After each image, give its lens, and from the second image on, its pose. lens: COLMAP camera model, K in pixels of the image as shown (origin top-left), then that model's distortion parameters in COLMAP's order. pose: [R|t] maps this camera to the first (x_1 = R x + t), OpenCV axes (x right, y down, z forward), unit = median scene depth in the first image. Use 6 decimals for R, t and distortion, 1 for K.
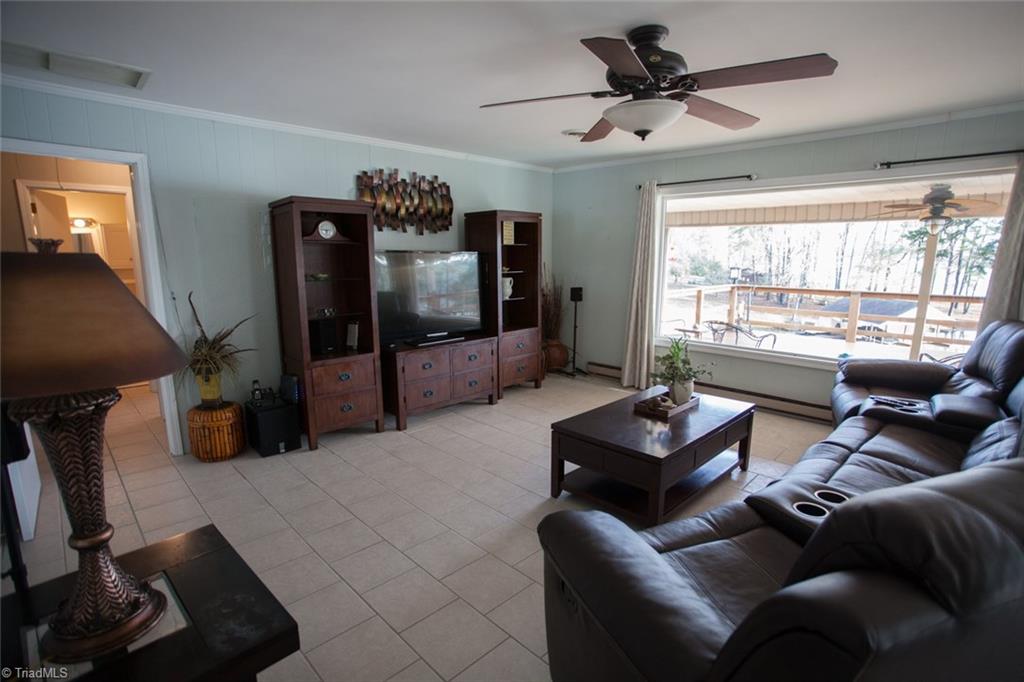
lens RADIAL K [[496.7, 0, 509.4], [0, 496.7, 346.3], [0, 0, 1]] dist [-0.074420, 0.036876]
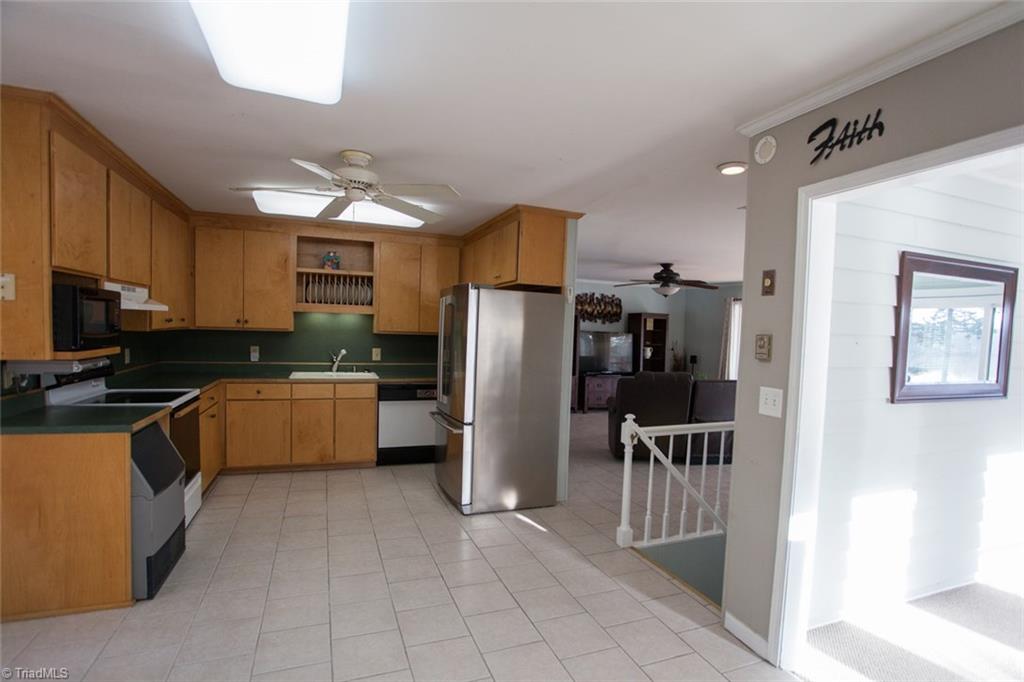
lens RADIAL K [[496.7, 0, 509.4], [0, 496.7, 346.3], [0, 0, 1]] dist [-0.074420, 0.036876]
pose [[0.912827, 0.044011, -0.405968, 0.289748], [-0.106876, 0.985269, -0.133499, 0.172557], [0.394113, 0.165250, 0.904084, -0.950243]]
